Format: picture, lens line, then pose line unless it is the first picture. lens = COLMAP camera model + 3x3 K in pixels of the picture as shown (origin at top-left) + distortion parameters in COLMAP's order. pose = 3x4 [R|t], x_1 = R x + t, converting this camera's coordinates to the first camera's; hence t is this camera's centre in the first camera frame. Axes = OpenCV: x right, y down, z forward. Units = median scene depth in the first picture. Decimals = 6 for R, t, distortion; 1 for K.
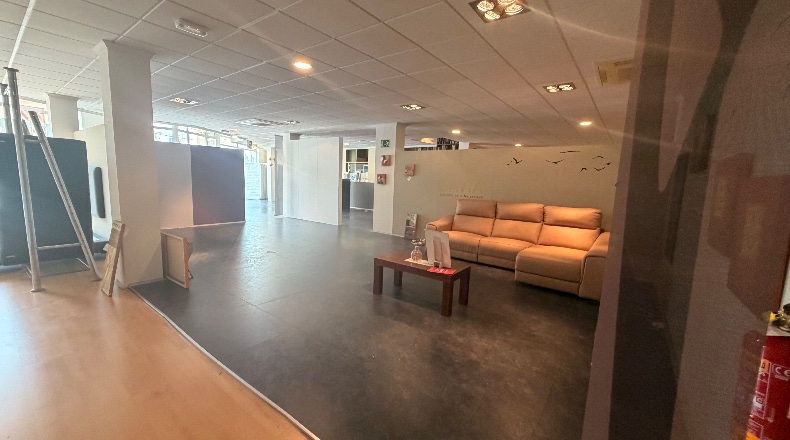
lens RADIAL K [[313.6, 0, 391.5], [0, 313.6, 221.1], [0, 0, 1]] dist [0.001681, -0.000404]
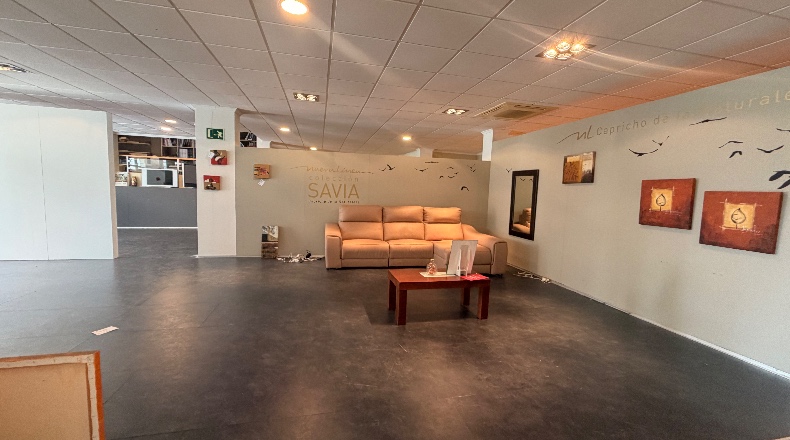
lens RADIAL K [[313.6, 0, 392.4], [0, 313.6, 220.9], [0, 0, 1]] dist [0.001681, -0.000404]
pose [[0.639830, -0.091017, 0.763108, -0.389865], [0.092549, 0.994861, 0.041061, -0.046147], [-0.762924, 0.044352, 0.644965, 0.268118]]
